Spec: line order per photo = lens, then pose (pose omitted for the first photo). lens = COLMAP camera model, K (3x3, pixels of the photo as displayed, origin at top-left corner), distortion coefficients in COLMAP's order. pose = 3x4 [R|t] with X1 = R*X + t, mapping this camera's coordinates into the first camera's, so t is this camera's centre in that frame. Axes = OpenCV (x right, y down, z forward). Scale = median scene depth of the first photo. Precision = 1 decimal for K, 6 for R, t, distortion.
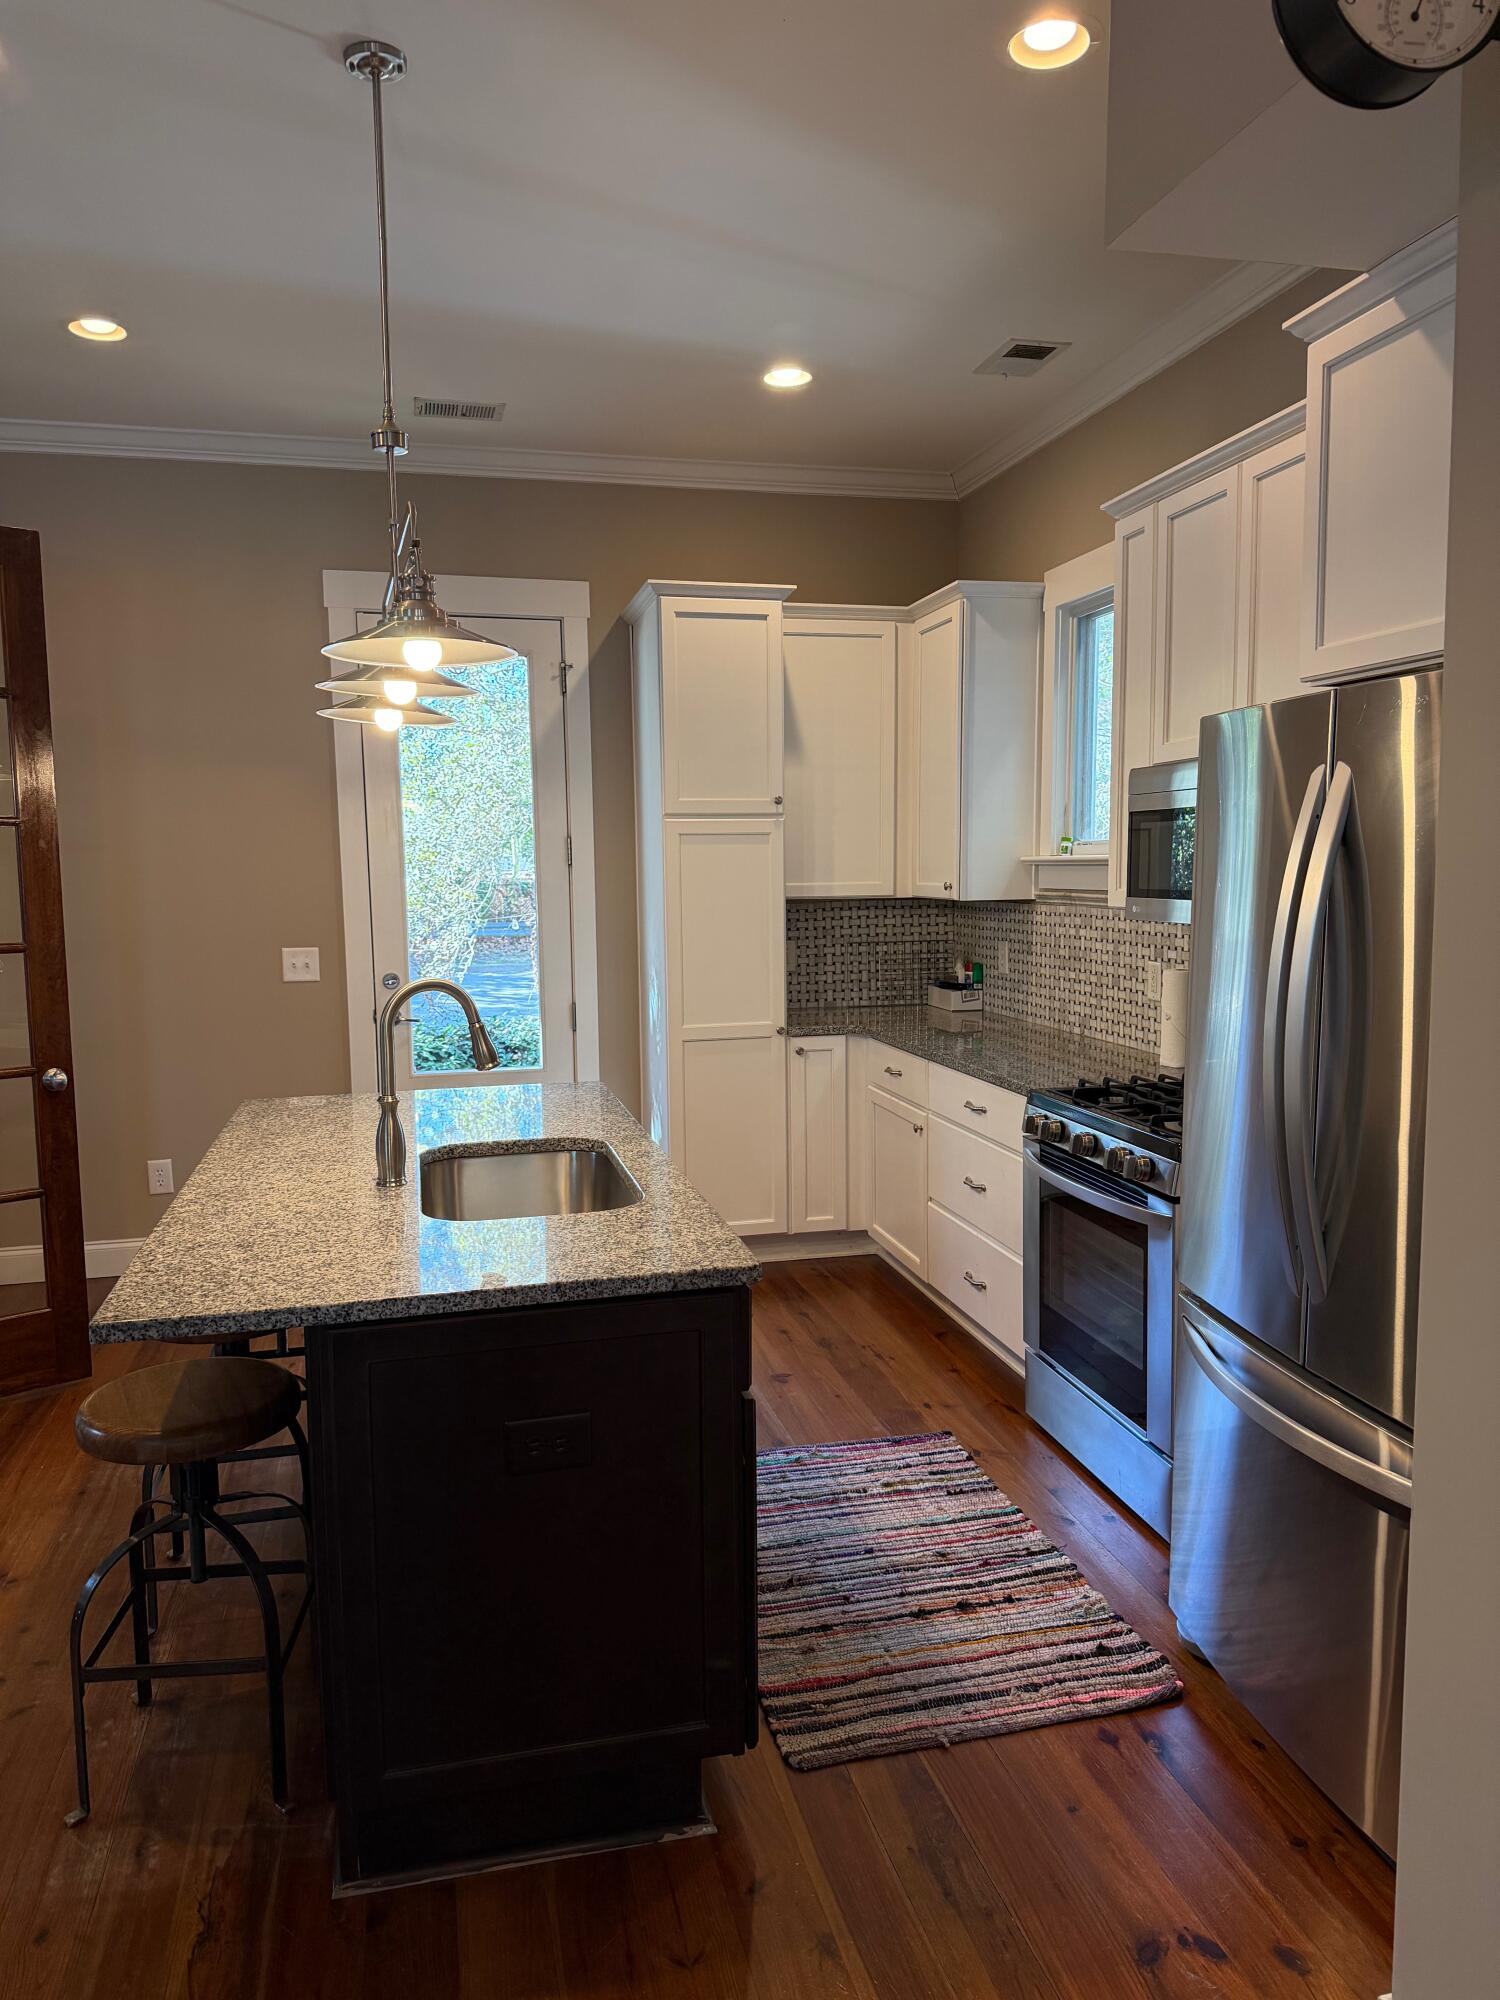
lens RADIAL K [[1381.4, 0, 765.5], [0, 1381.4, 988.3], [0, 0, 1]] dist [0.025767, -0.003829]
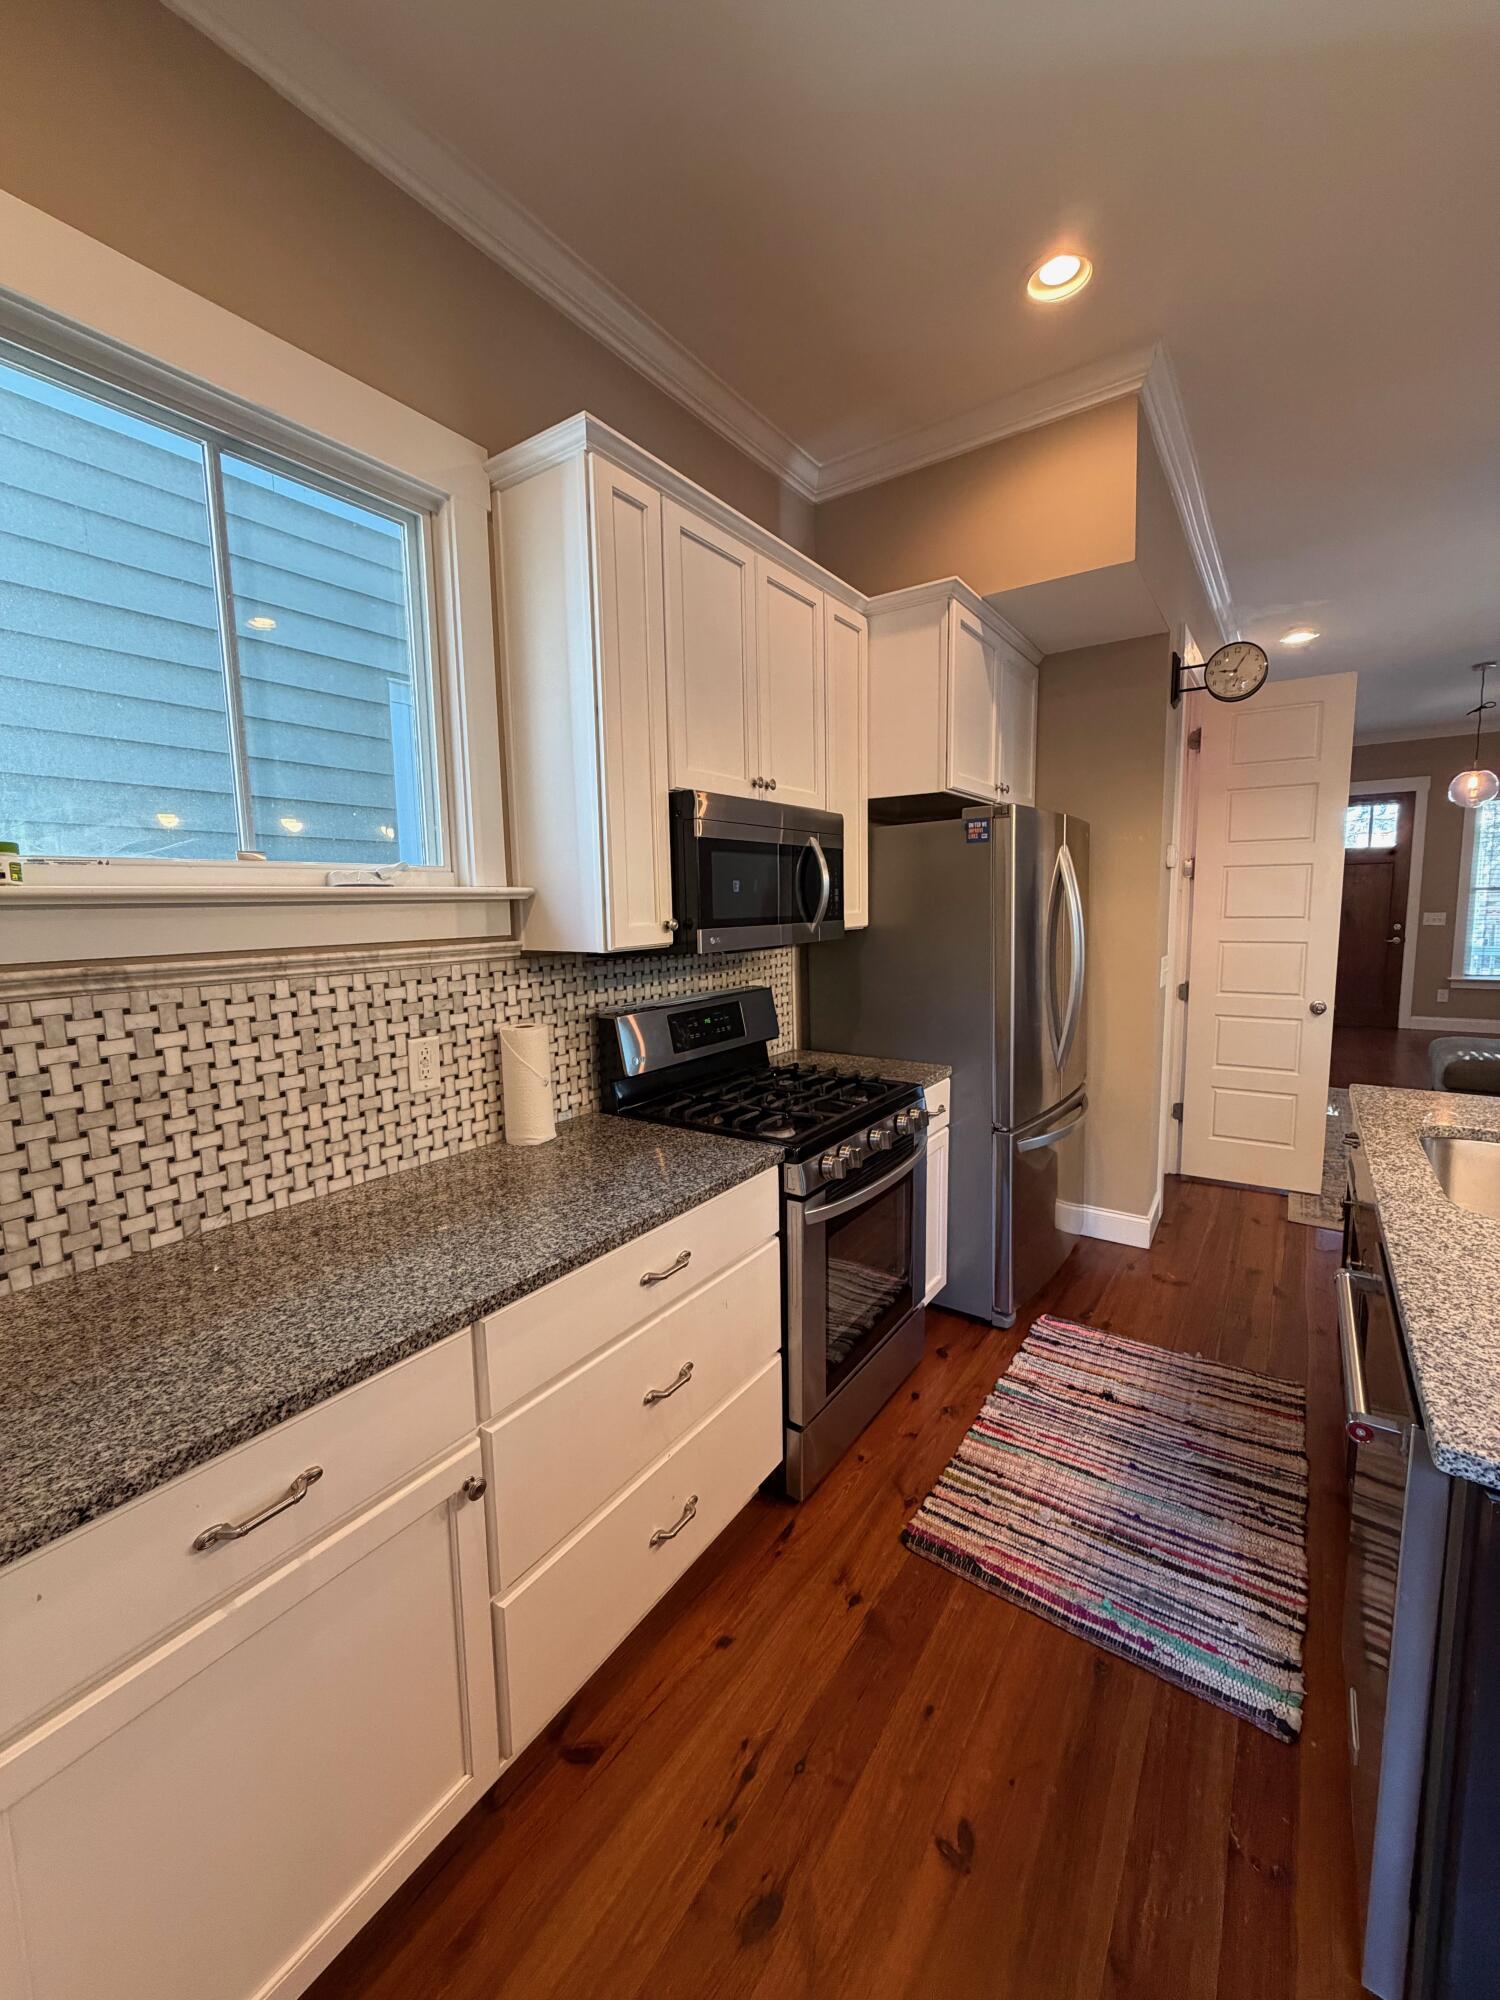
lens RADIAL K [[800.9, 0, 747.7], [0, 800.9, 992.1], [0, 0, 1]] dist [-0.000520, -0.000096]
pose [[-0.658649, -0.046532, 0.751010, -0.135625], [0.107336, 0.982069, 0.154984, -0.085039], [-0.744755, 0.182690, -0.641844, 1.090282]]
